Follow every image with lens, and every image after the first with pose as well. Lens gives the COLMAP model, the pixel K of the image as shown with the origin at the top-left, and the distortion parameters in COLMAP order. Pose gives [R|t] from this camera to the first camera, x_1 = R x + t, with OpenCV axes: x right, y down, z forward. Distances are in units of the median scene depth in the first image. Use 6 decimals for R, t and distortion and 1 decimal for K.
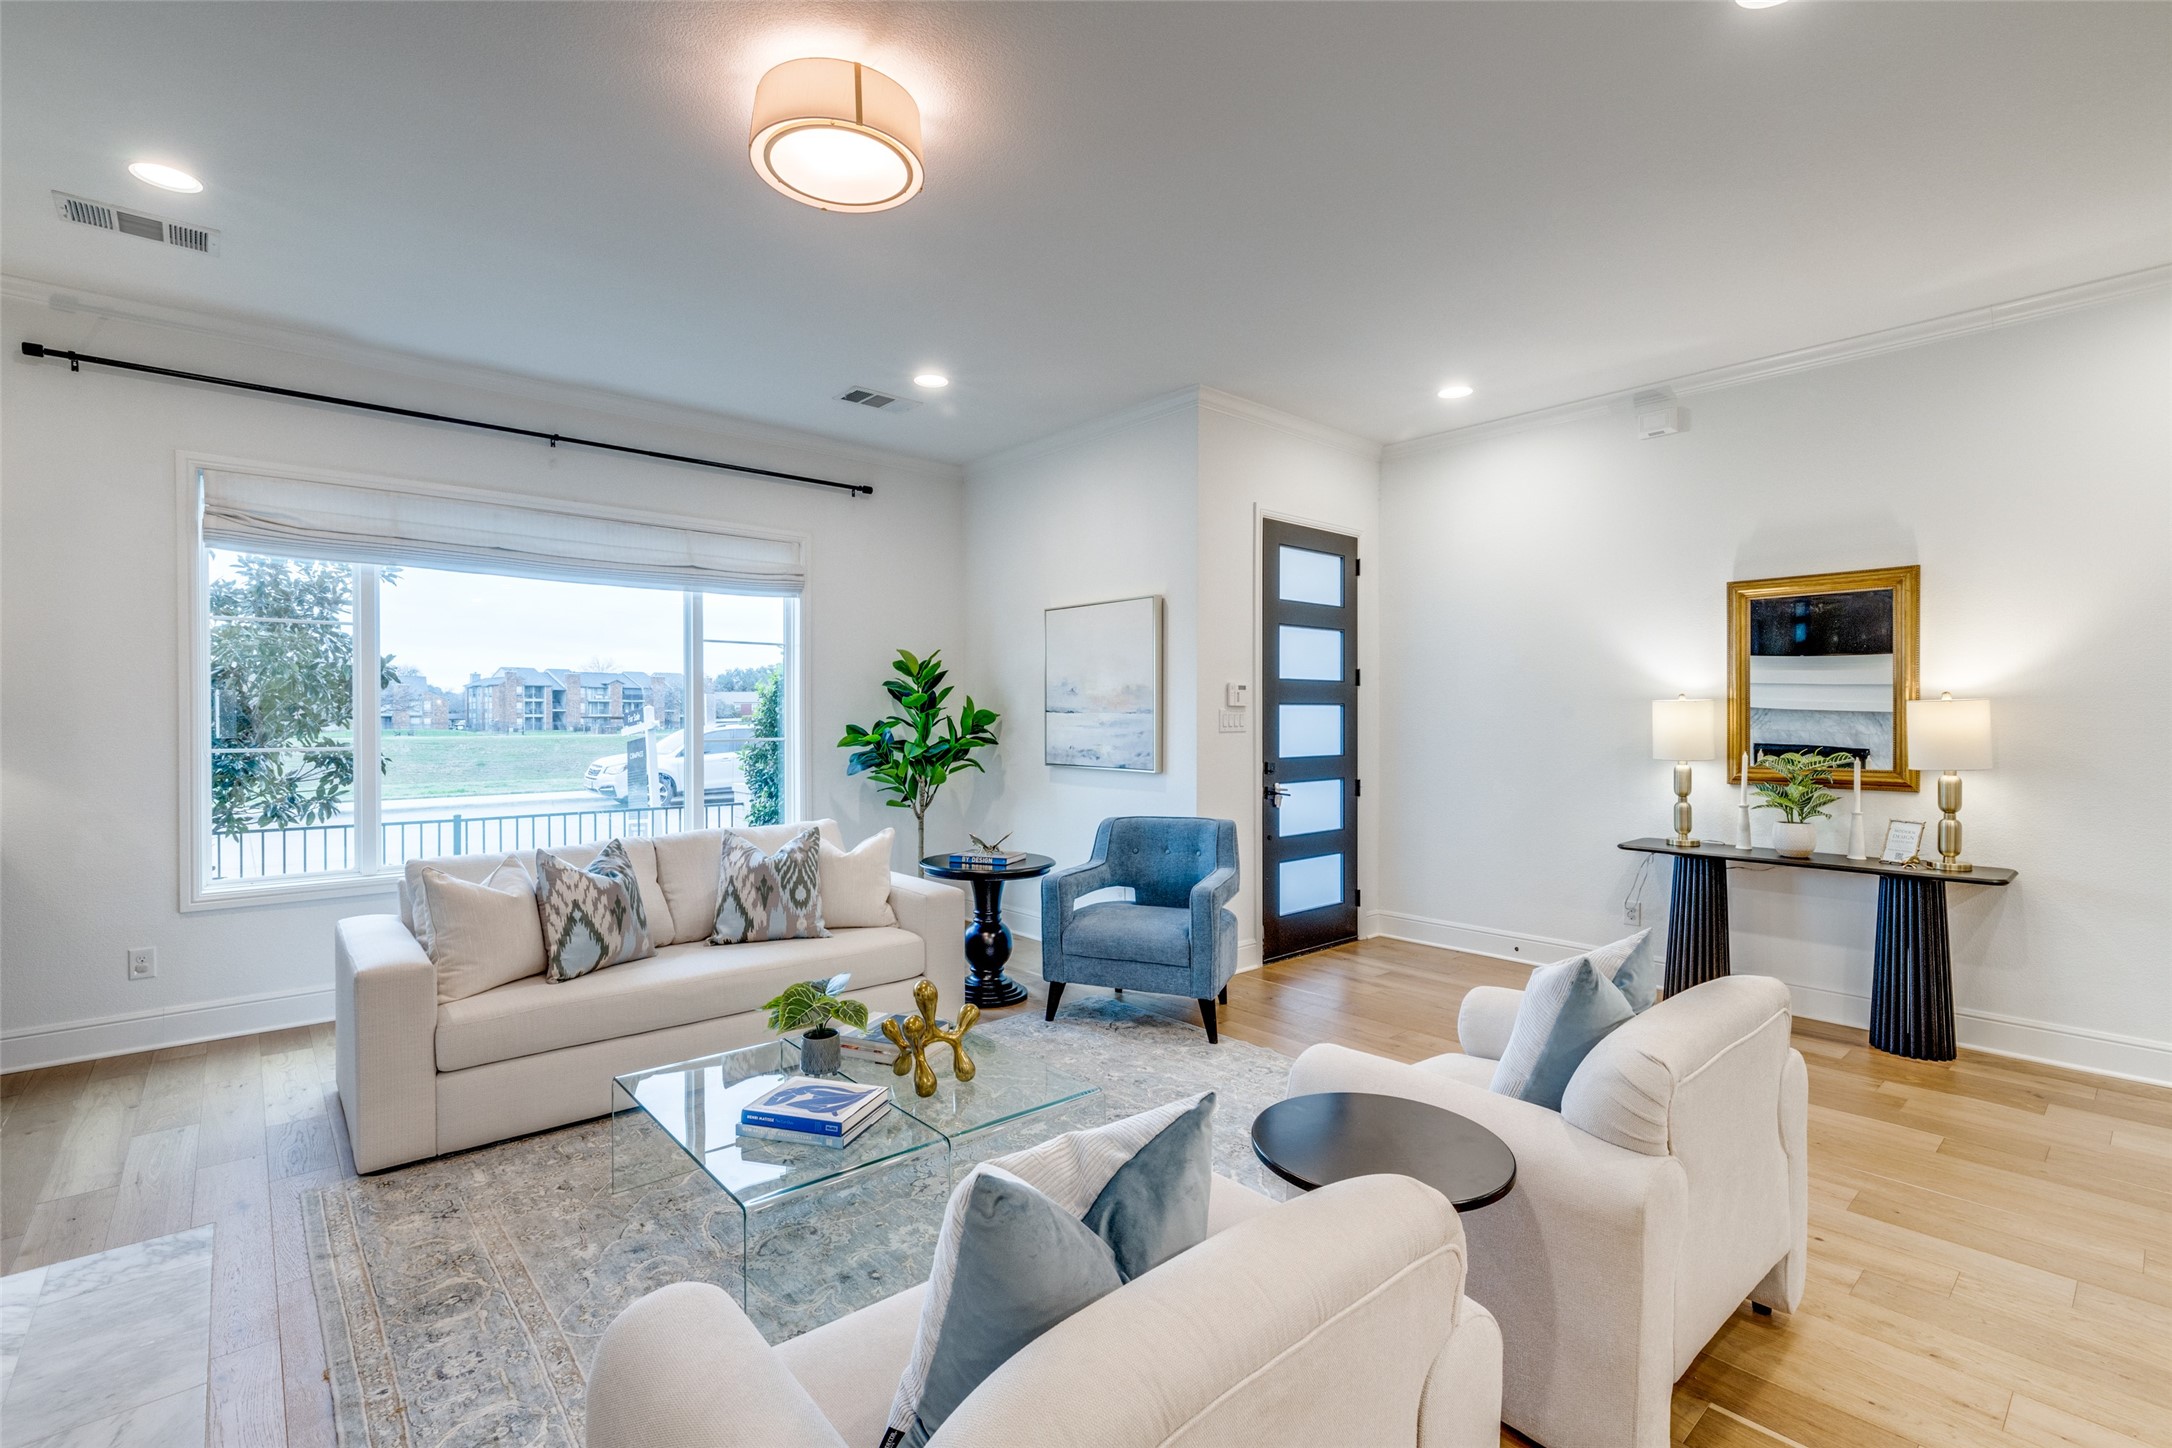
lens RADIAL K [[967.8, 0, 1090.1], [0, 967.8, 723.8], [0, 0, 1]] dist [0.001044, 0.000607]
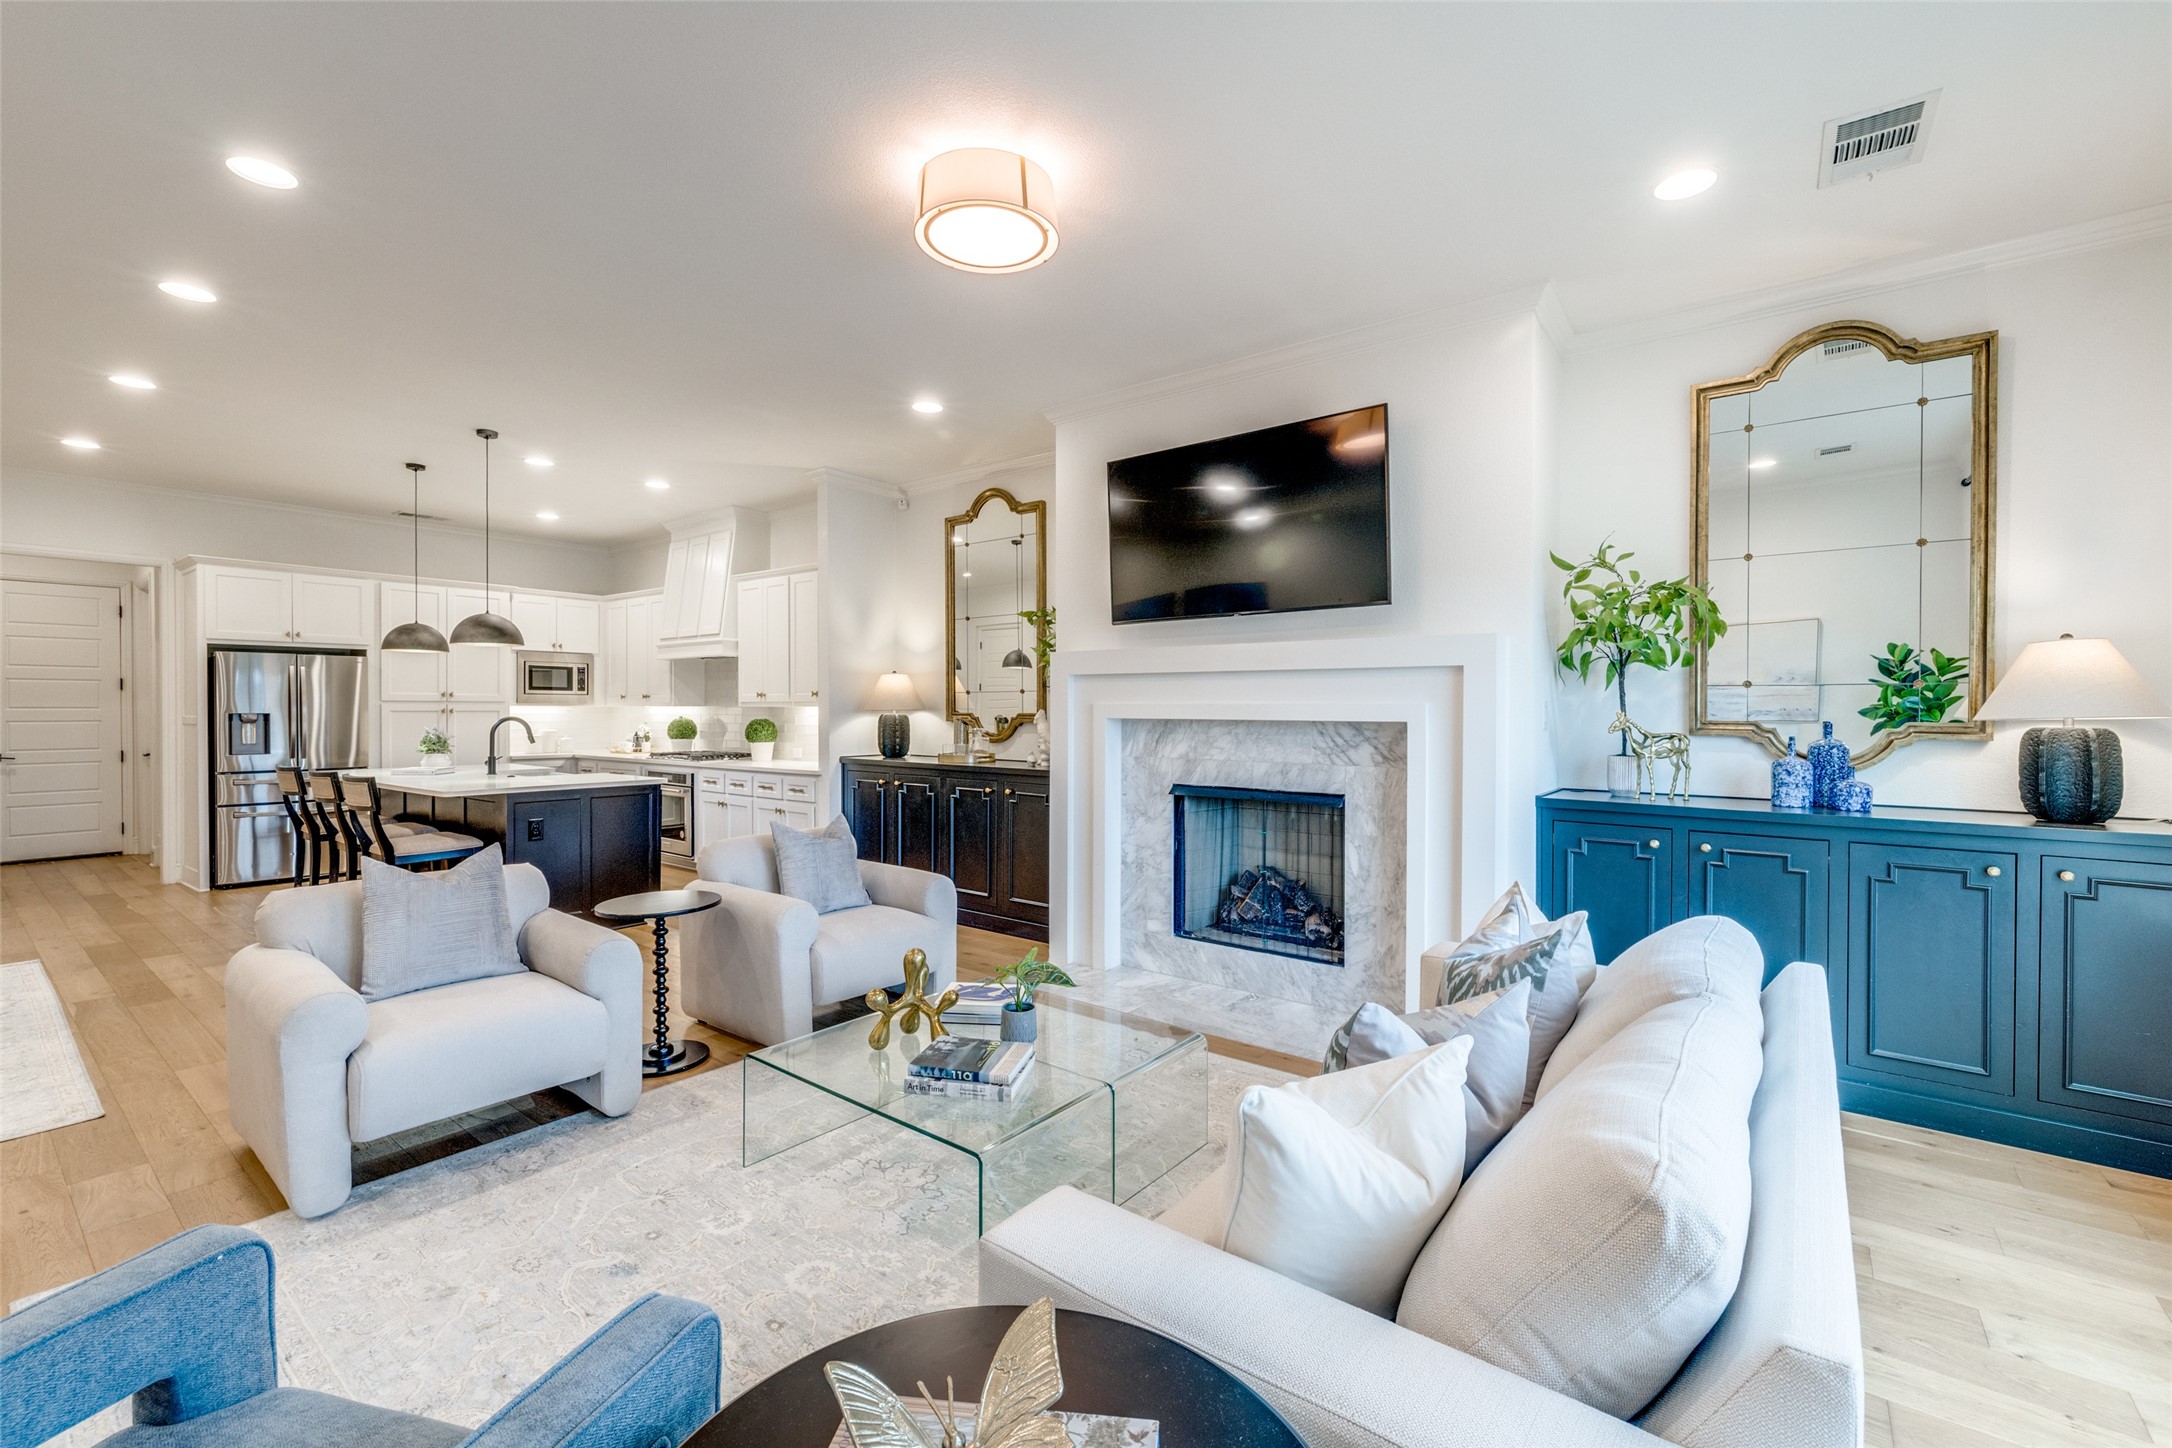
lens RADIAL K [[918.6, 0, 1087.6], [0, 918.6, 722.9], [0, 0, 1]] dist [-0.000483, 0.001976]
pose [[-0.982537, 0.000897, -0.186065, -0.088491], [-0.004288, 0.999614, 0.027460, -0.011820], [0.186017, 0.027778, -0.982154, 1.071210]]
